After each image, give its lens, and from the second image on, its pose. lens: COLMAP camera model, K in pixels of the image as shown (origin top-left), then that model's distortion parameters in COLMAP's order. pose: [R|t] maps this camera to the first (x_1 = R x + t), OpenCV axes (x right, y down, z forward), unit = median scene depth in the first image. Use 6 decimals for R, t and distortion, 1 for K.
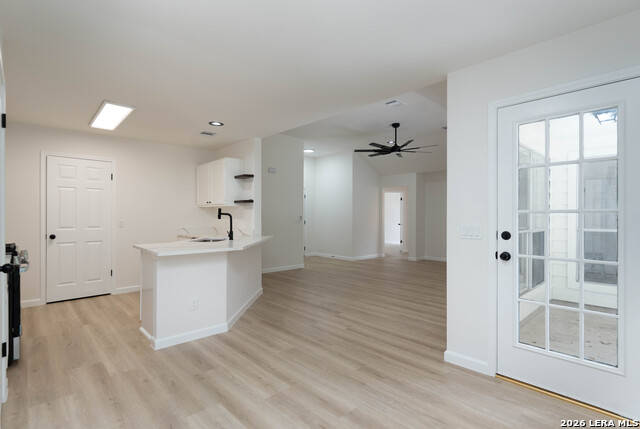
lens RADIAL K [[304.2, 0, 314.9], [0, 304.2, 216.5], [0, 0, 1]] dist [-0.001674, -0.000335]
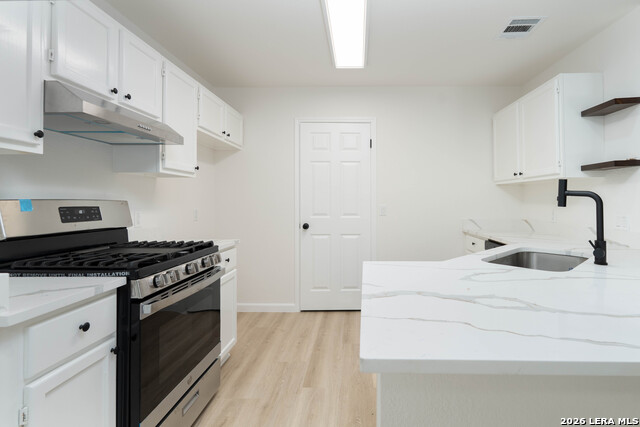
lens RADIAL K [[390.8, 0, 319.7], [0, 390.8, 190.4], [0, 0, 1]] dist [-0.001658, -0.000445]
pose [[0.711951, -0.017009, -0.702023, -0.134900], [-0.000477, 0.999695, -0.024704, -0.000280], [0.702229, 0.017923, 0.711725, 0.311948]]
